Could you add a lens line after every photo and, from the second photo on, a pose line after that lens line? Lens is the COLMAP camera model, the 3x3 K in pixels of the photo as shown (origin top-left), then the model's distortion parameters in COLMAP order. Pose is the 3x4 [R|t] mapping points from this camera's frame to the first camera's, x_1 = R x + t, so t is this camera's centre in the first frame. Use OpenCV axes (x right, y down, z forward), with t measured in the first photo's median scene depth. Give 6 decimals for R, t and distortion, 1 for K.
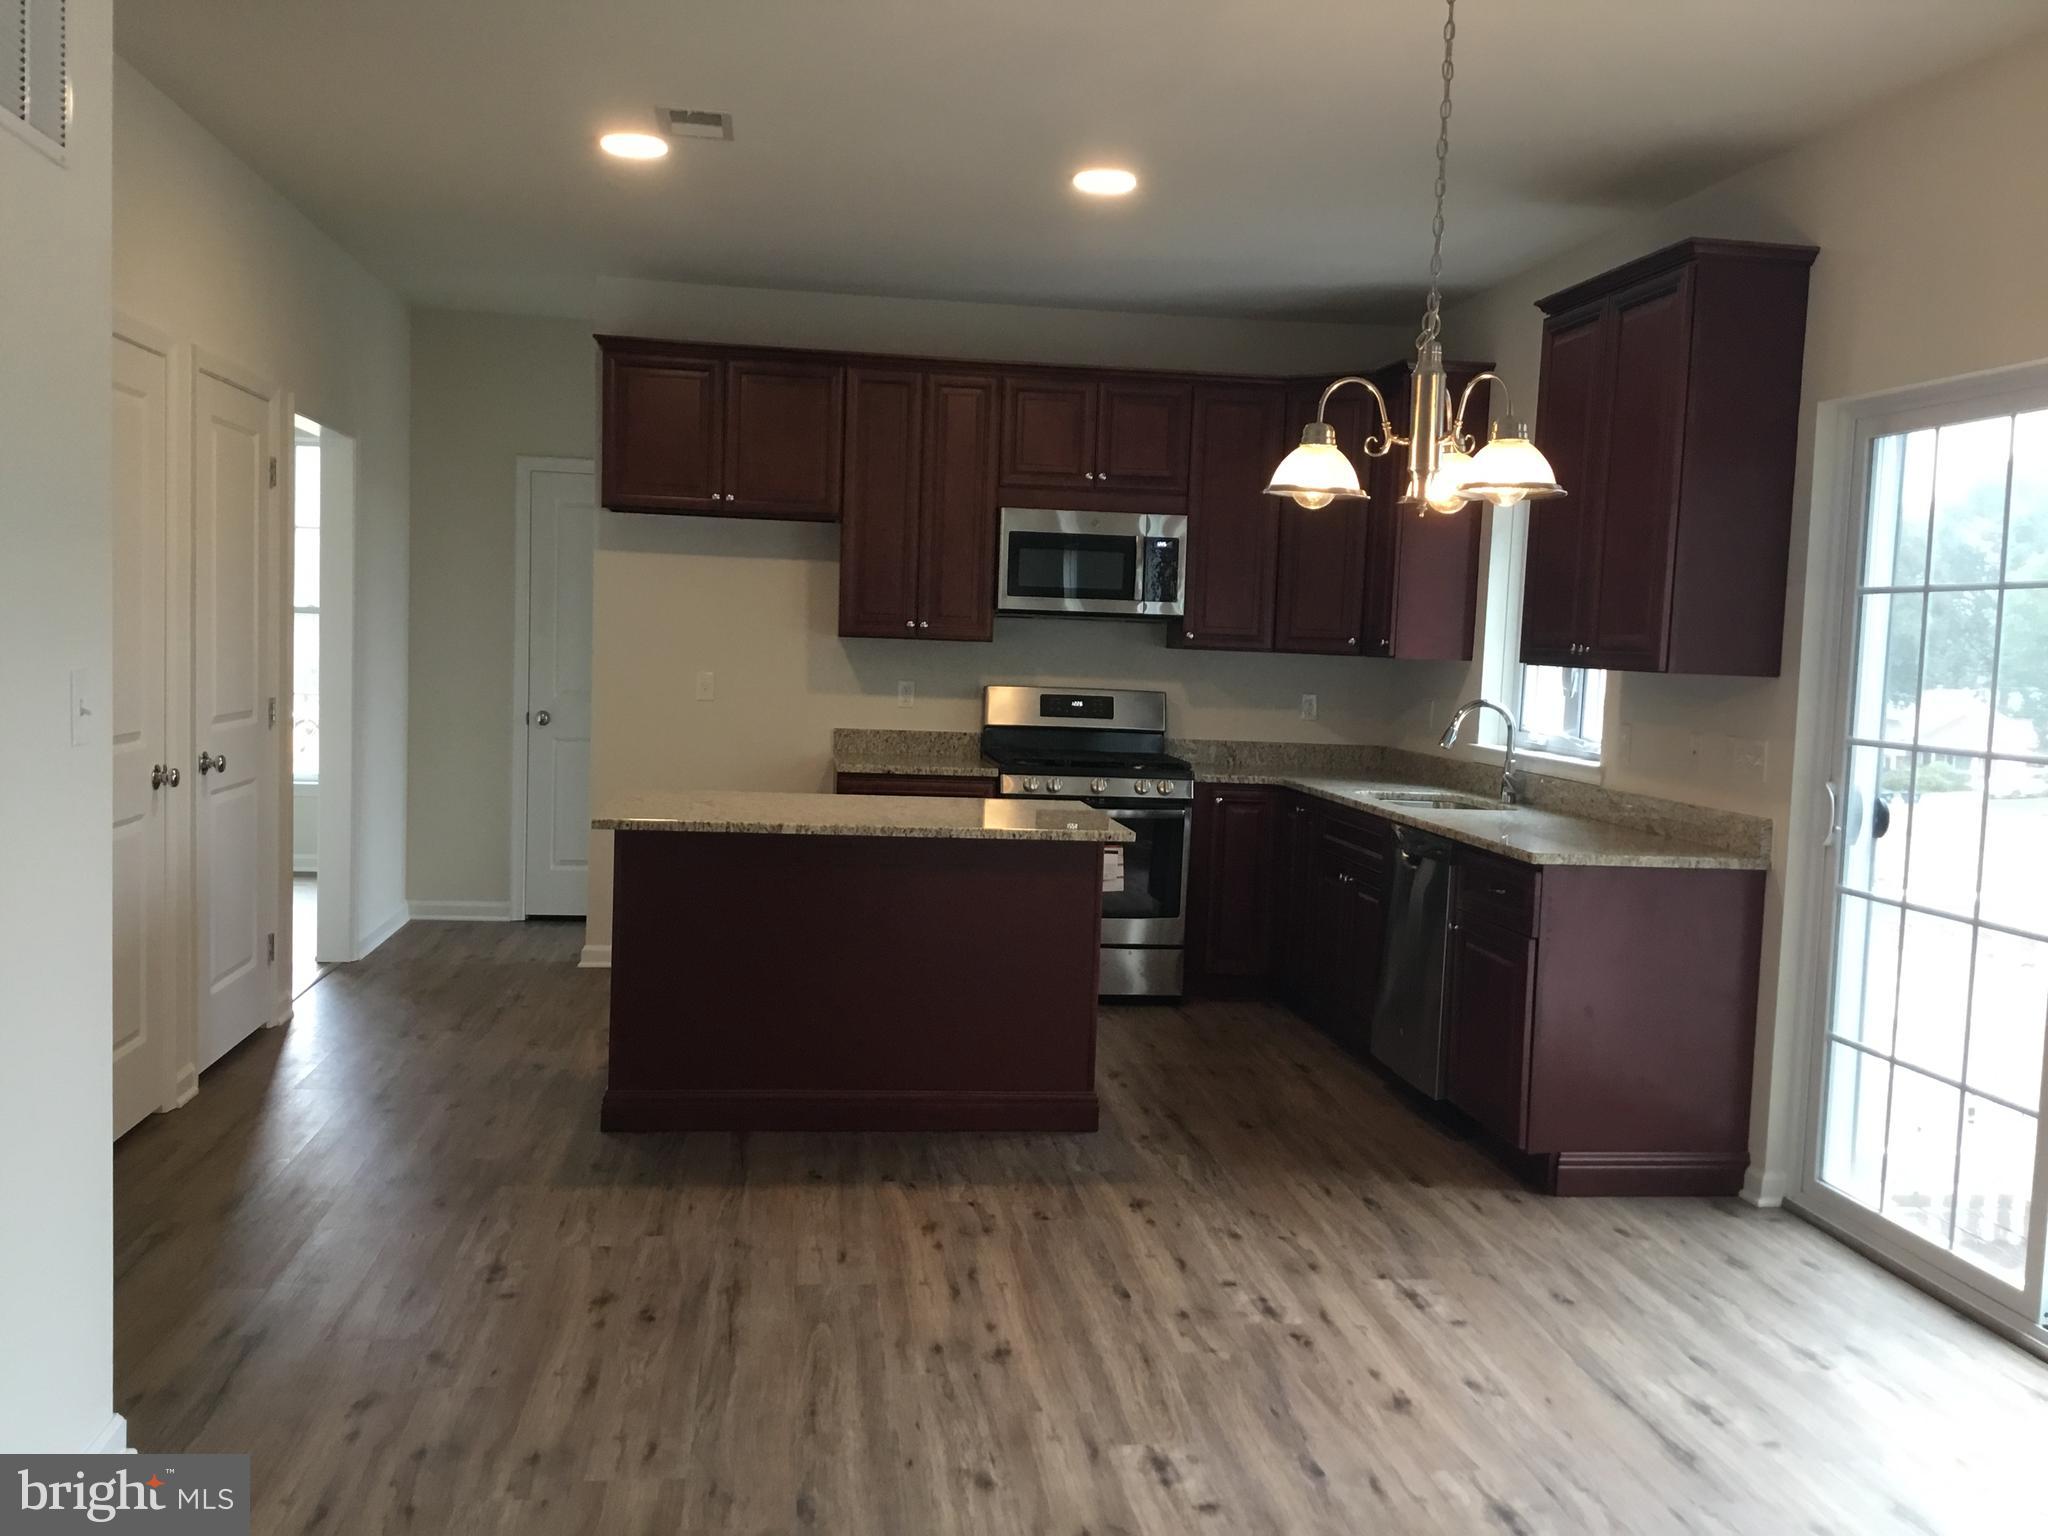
lens RADIAL K [[1843.5, 0, 1024.0], [0, 1843.5, 768.0], [0, 0, 1]] dist [0.095407, -0.179725]
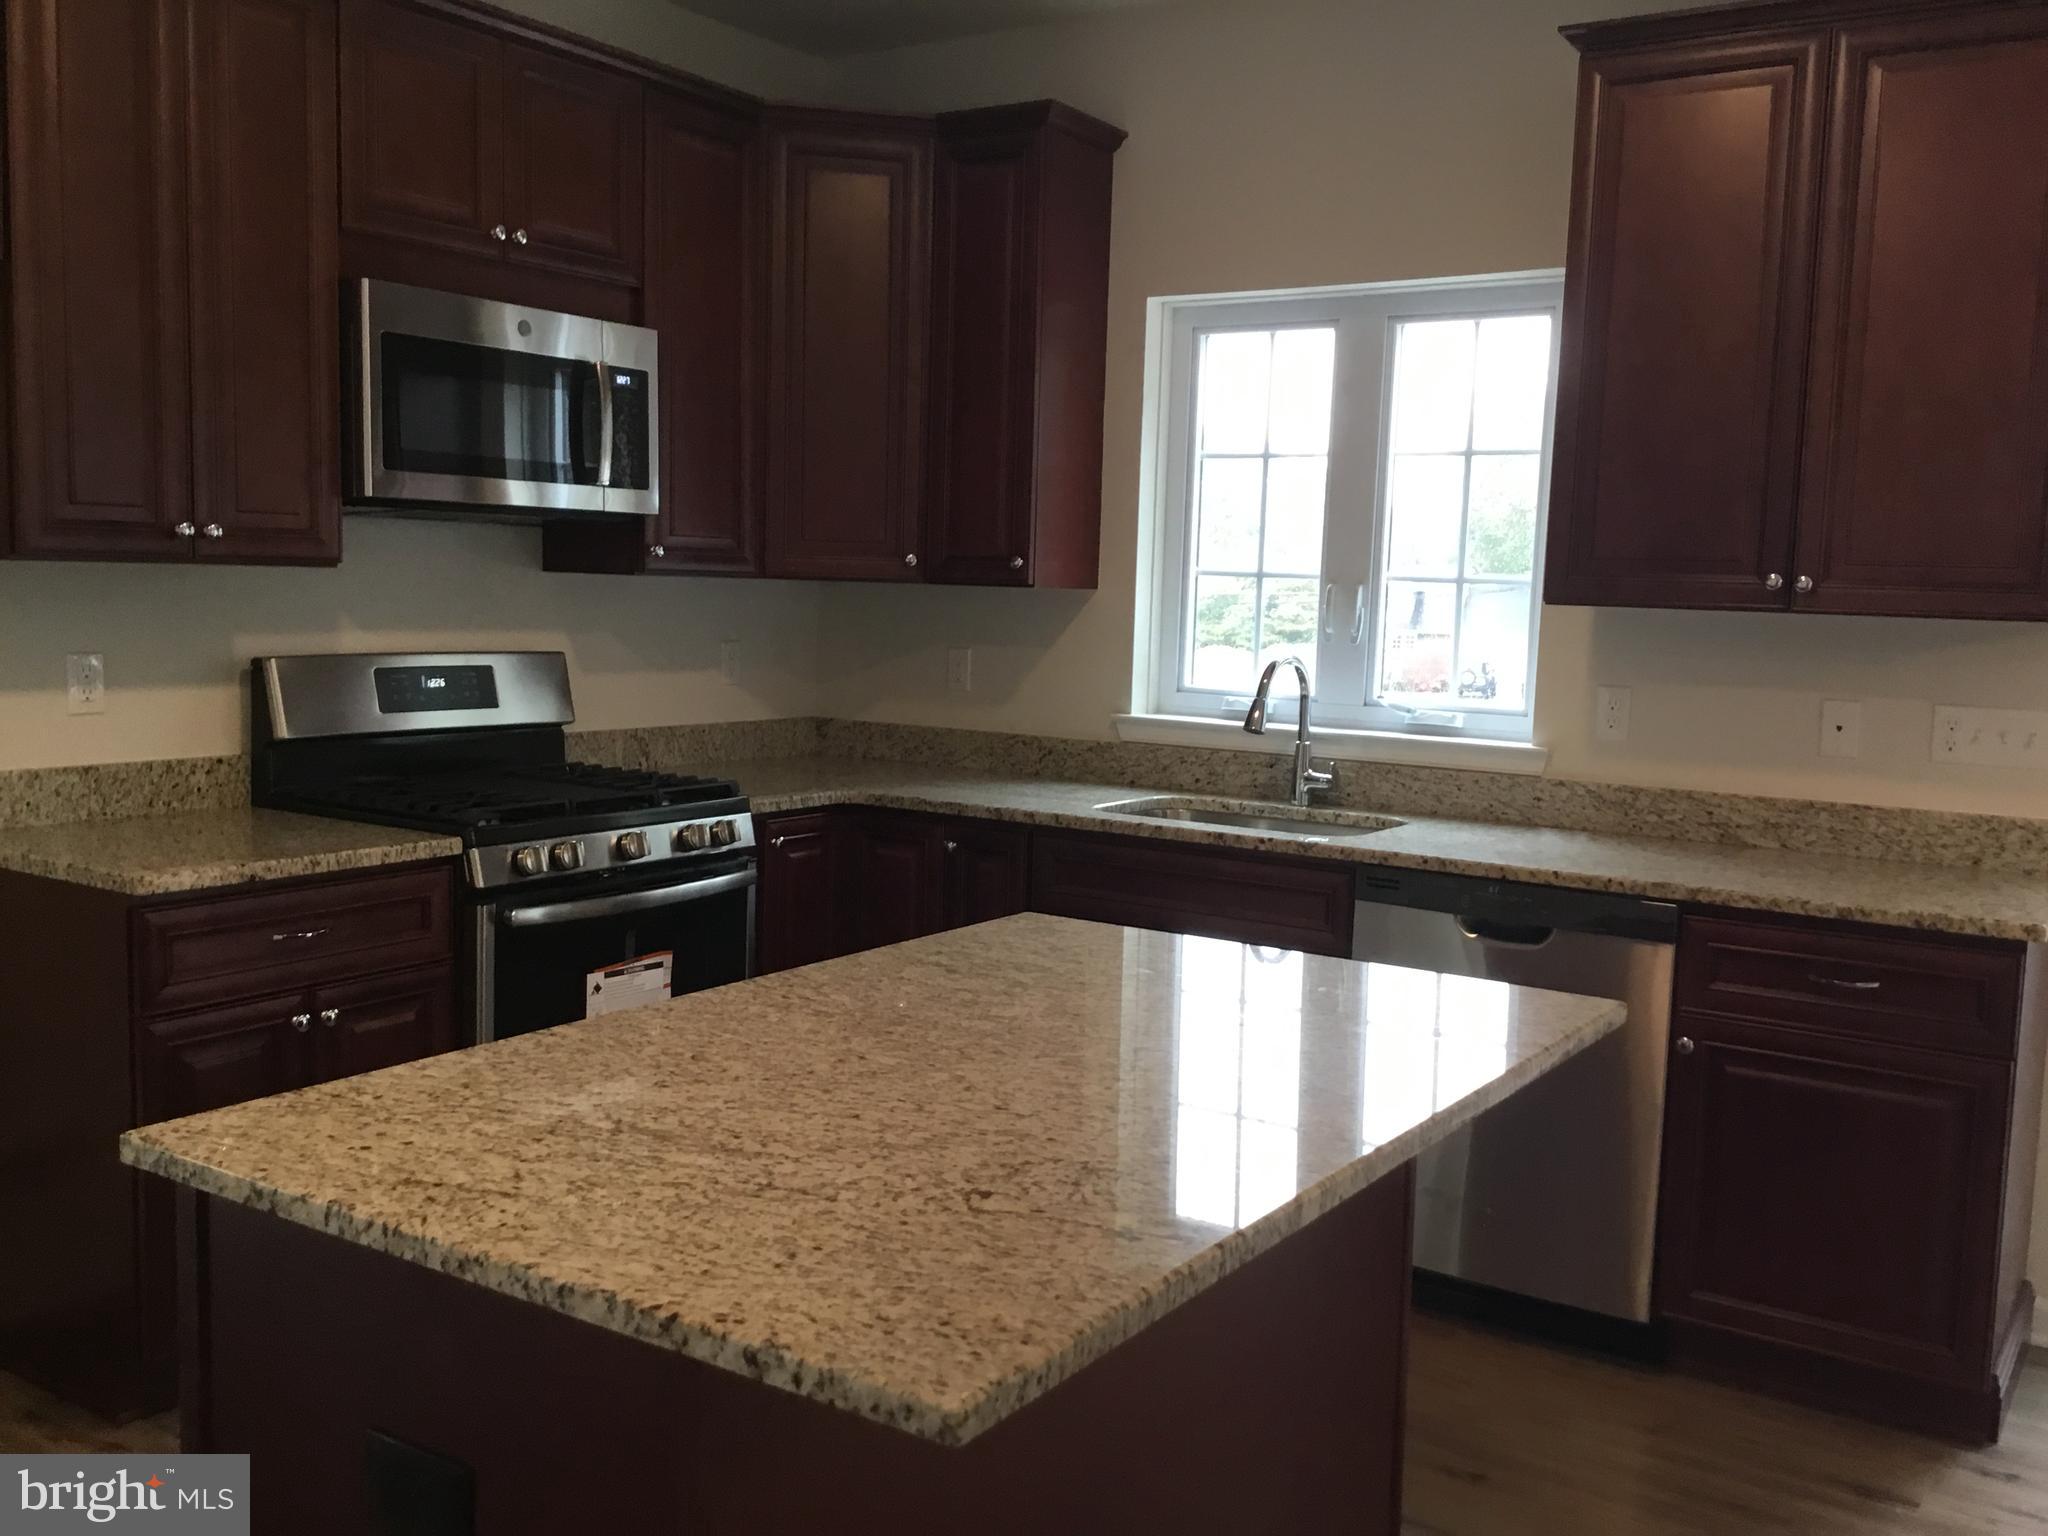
lens RADIAL K [[1843.5, 0, 1024.0], [0, 1843.5, 768.0], [0, 0, 1]] dist [0.095407, -0.179725]
pose [[0.654925, -0.096242, 0.749540, -0.266272], [0.045200, 0.995070, 0.088273, -0.051429], [-0.754341, -0.023933, 0.656047, 0.554781]]
